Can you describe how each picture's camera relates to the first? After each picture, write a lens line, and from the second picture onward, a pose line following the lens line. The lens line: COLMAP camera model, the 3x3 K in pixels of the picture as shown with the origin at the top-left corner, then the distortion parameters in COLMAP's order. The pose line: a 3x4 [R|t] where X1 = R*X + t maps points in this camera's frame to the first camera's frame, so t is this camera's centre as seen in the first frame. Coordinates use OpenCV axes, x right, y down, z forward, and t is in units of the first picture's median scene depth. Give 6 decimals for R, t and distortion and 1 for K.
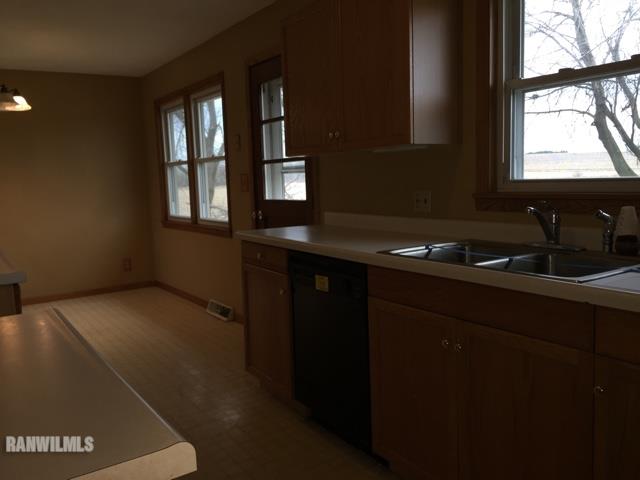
lens RADIAL K [[537.6, 0, 320.0], [0, 537.6, 240.0], [0, 0, 1]] dist [0.001666, 0.000418]
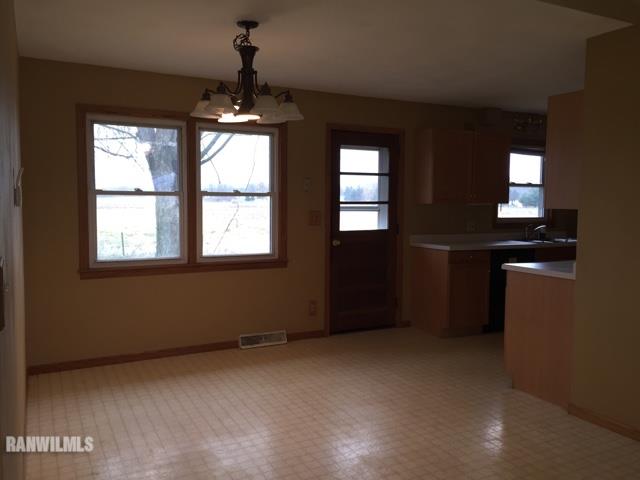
lens RADIAL K [[537.6, 0, 320.0], [0, 537.6, 240.0], [0, 0, 1]] dist [0.001666, 0.000418]
pose [[0.118156, -0.034192, 0.992406, -1.254105], [0.102996, 0.994438, 0.021999, -0.077051], [-0.987639, 0.099615, 0.121020, 0.785181]]
